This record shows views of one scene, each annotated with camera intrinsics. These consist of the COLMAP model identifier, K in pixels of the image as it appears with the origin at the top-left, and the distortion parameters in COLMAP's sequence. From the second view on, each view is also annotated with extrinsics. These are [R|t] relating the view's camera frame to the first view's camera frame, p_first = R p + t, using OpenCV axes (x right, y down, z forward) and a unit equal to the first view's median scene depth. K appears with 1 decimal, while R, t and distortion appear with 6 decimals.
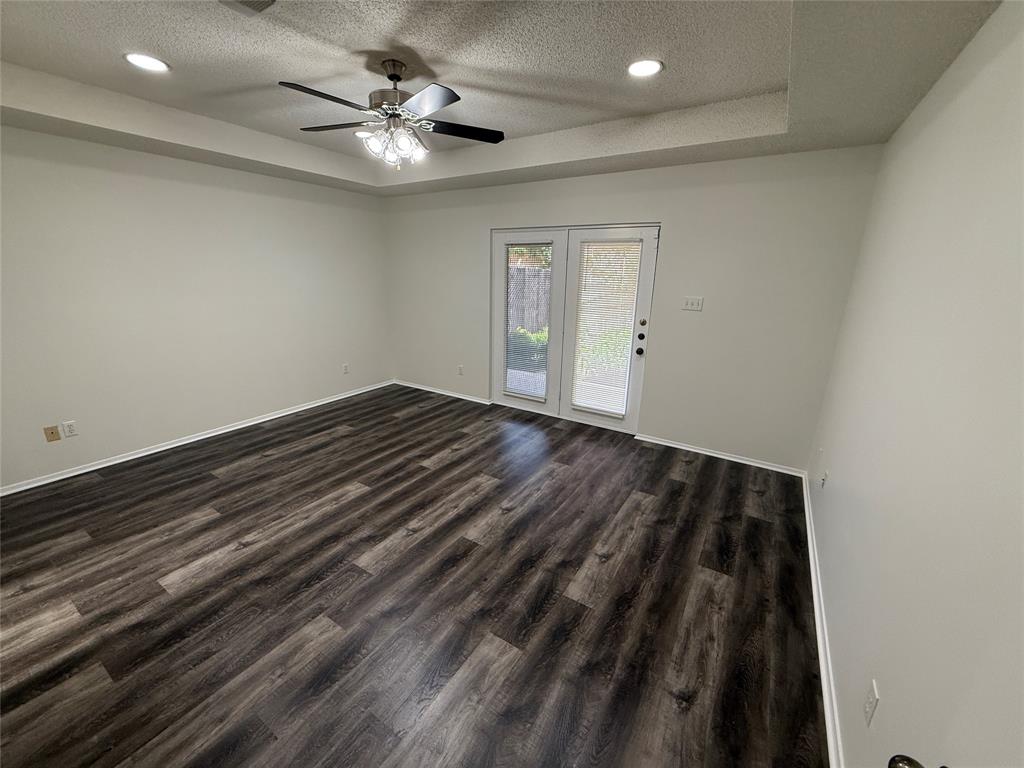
lens RADIAL K [[408.4, 0, 508.8], [0, 408.4, 384.2], [0, 0, 1]] dist [-0.000300, 0.000524]
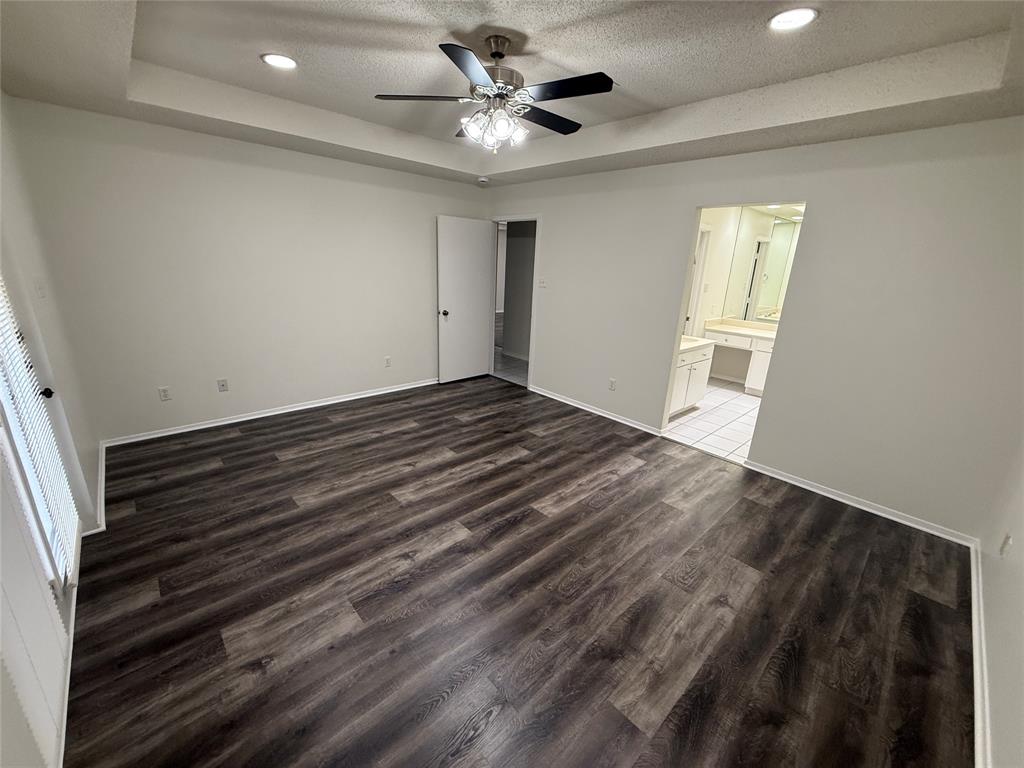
lens RADIAL K [[408.4, 0, 508.8], [0, 408.4, 384.2], [0, 0, 1]] dist [-0.000300, 0.000524]
pose [[-0.965934, -0.131235, 0.223045, -0.507261], [0.010157, 0.841991, 0.539396, -0.508934], [-0.258590, 0.523287, -0.811975, 1.779106]]
